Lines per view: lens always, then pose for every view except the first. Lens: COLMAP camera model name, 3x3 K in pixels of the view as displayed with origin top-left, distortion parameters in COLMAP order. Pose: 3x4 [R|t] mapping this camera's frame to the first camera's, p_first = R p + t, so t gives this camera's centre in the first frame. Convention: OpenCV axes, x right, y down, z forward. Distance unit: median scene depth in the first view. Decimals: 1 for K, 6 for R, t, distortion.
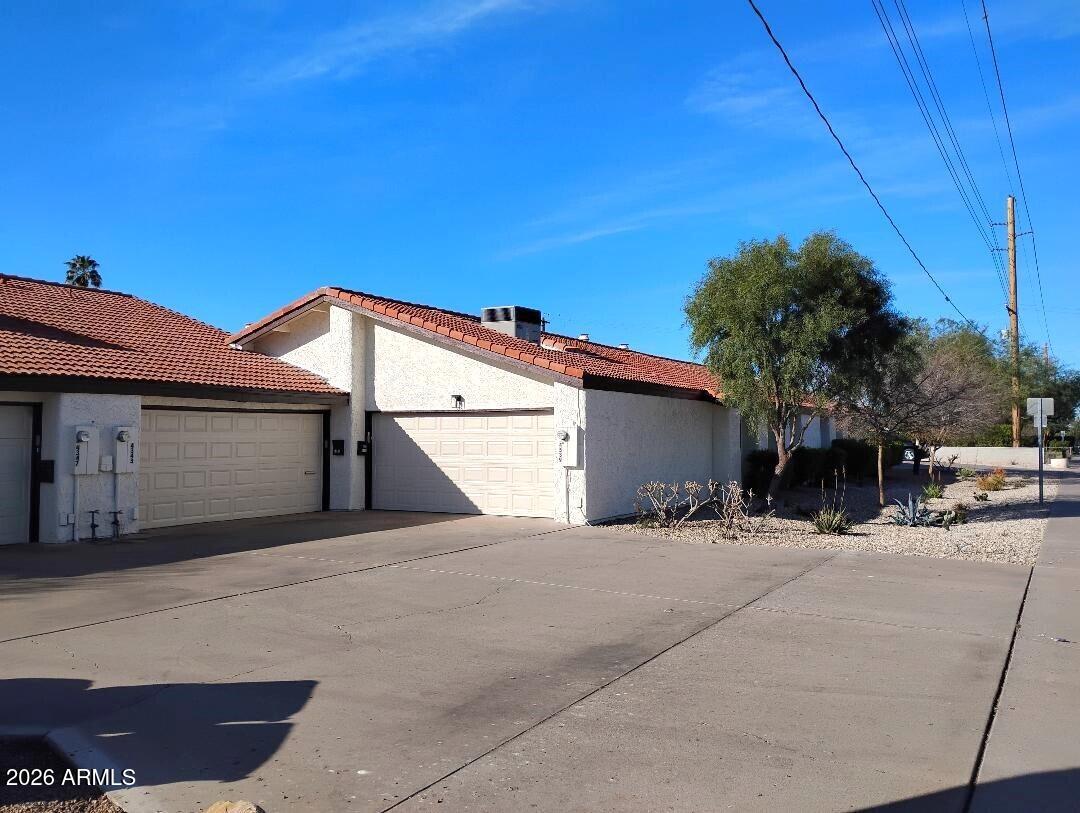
lens RADIAL K [[889.8, 0, 540.8], [0, 889.8, 401.1], [0, 0, 1]] dist [0.035336, -0.003522]
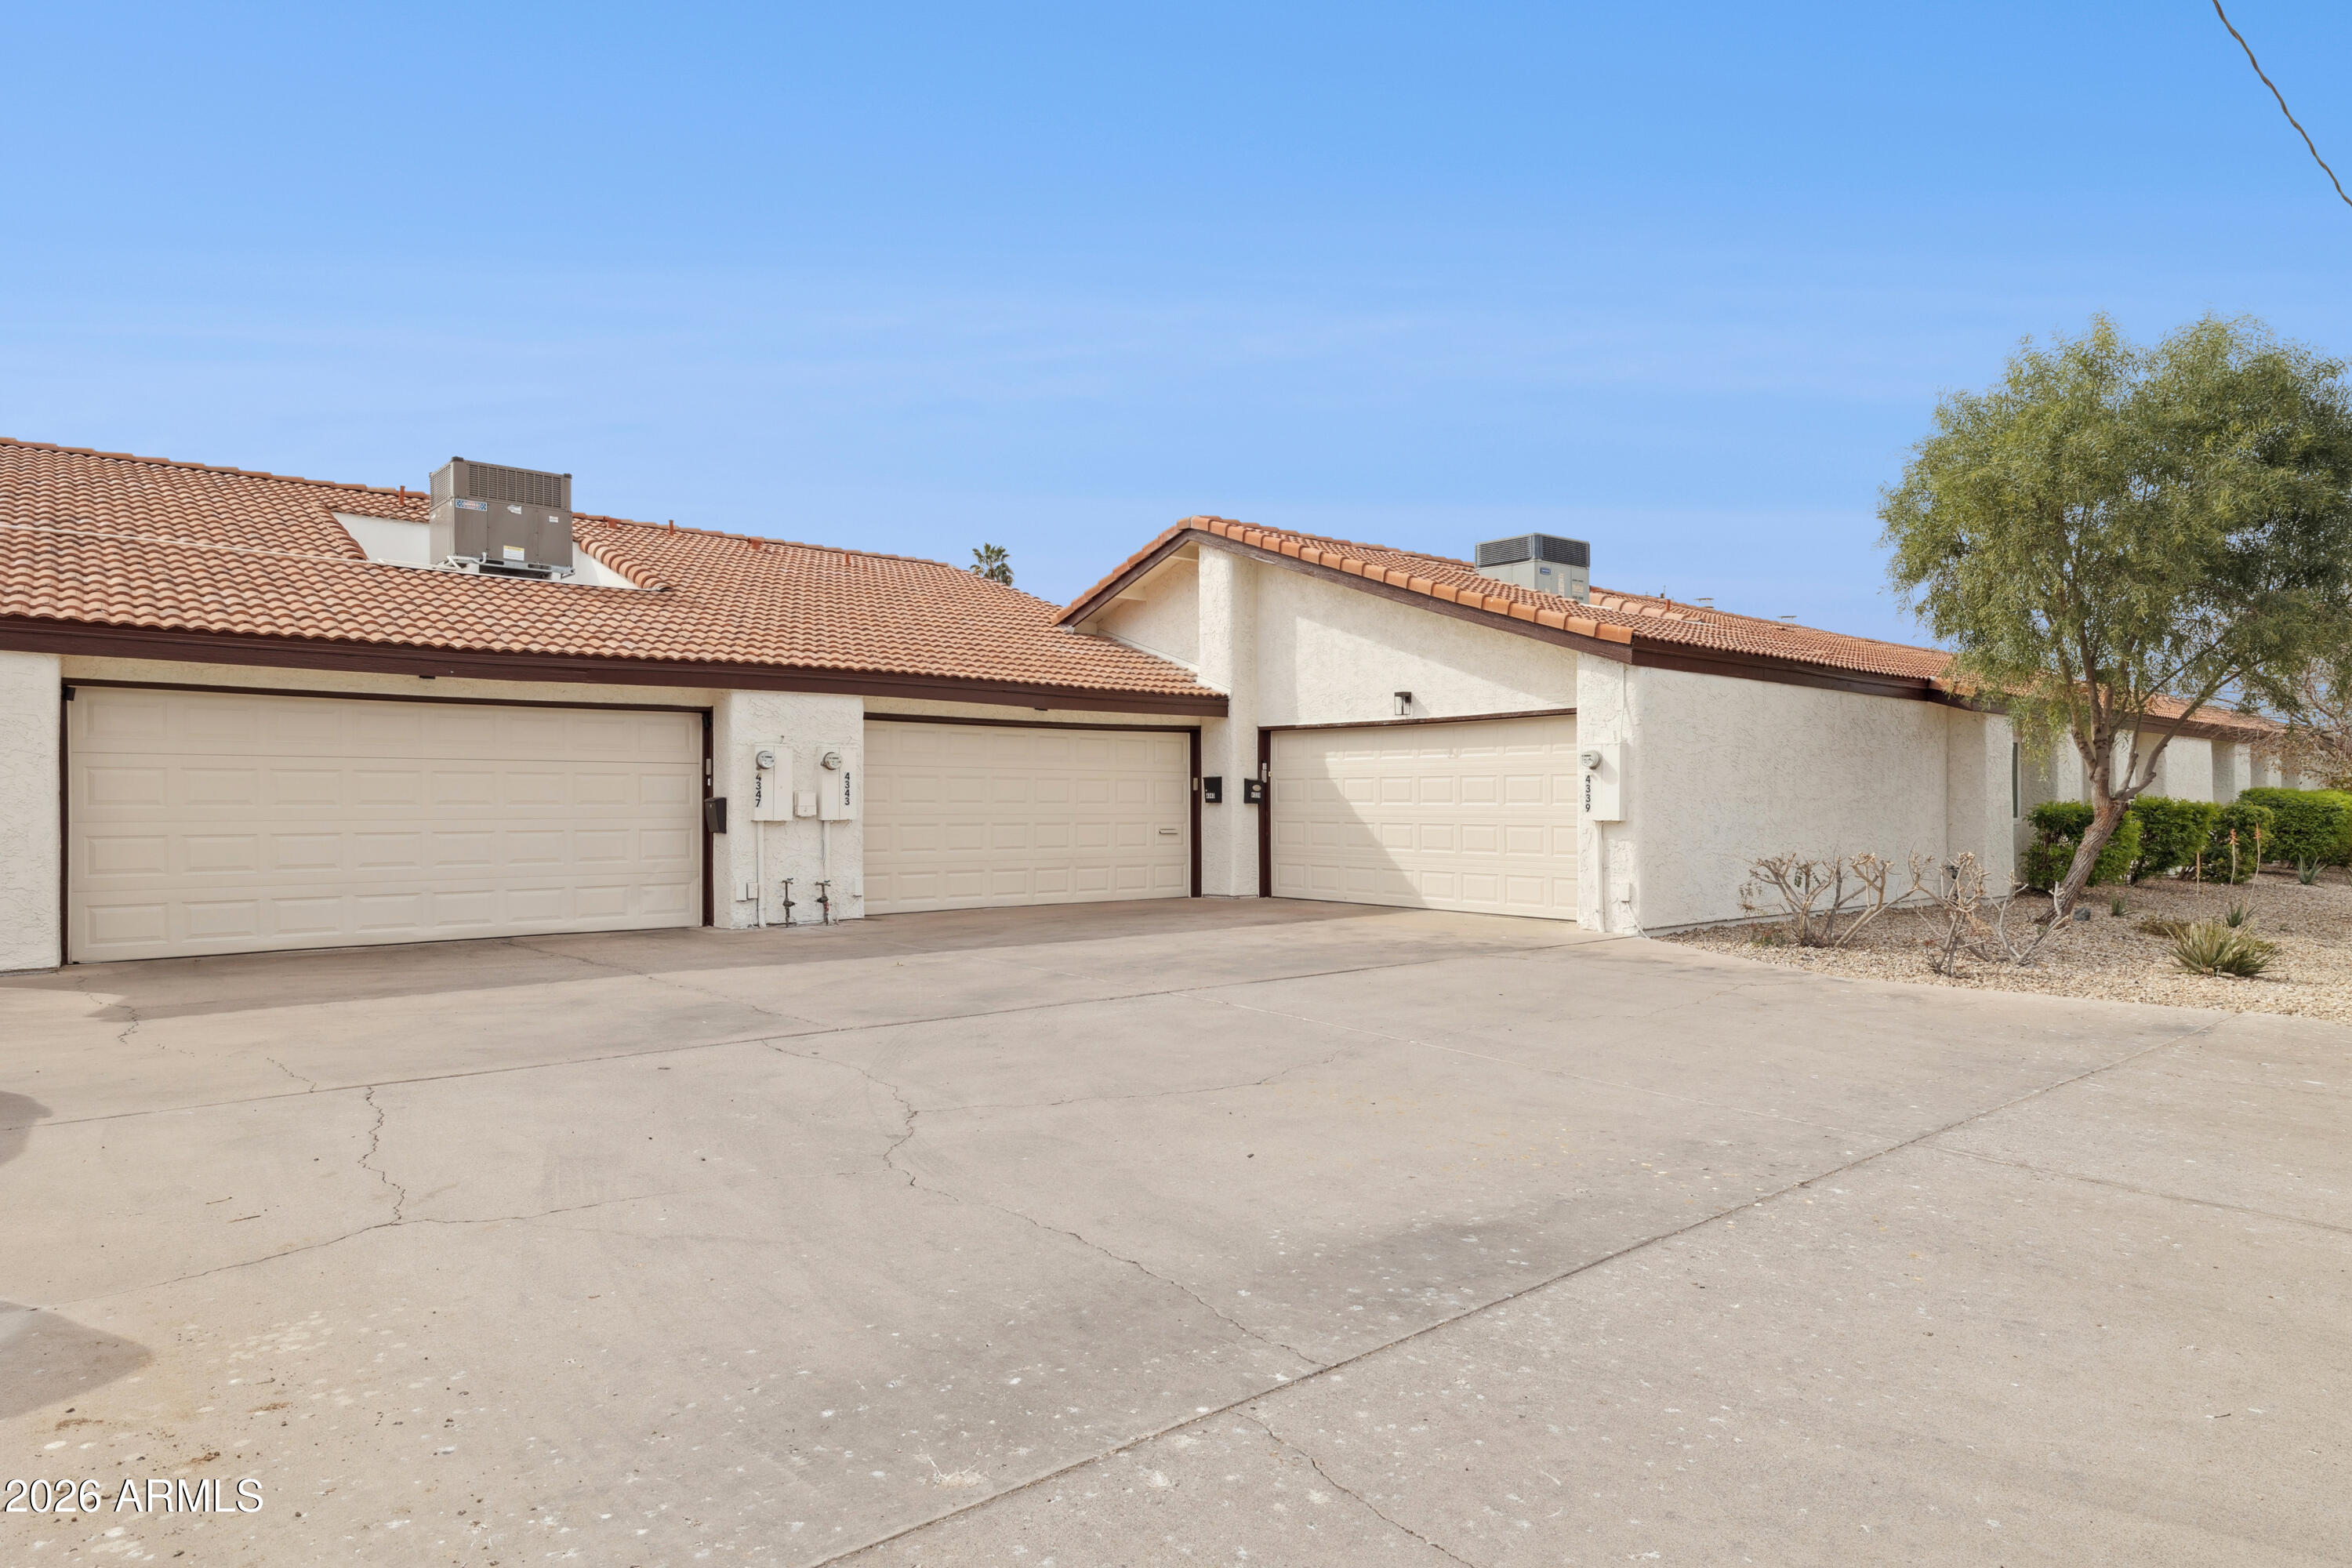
lens RADIAL K [[1347.1, 0, 1169.9], [0, 1347.1, 802.0], [0, 0, 1]] dist [-0.009278, -0.004197]
pose [[0.933199, 0.002686, -0.359350, 0.069194], [0.011665, 0.999219, 0.037764, 0.027981], [0.359171, -0.039433, 0.932439, 0.174846]]
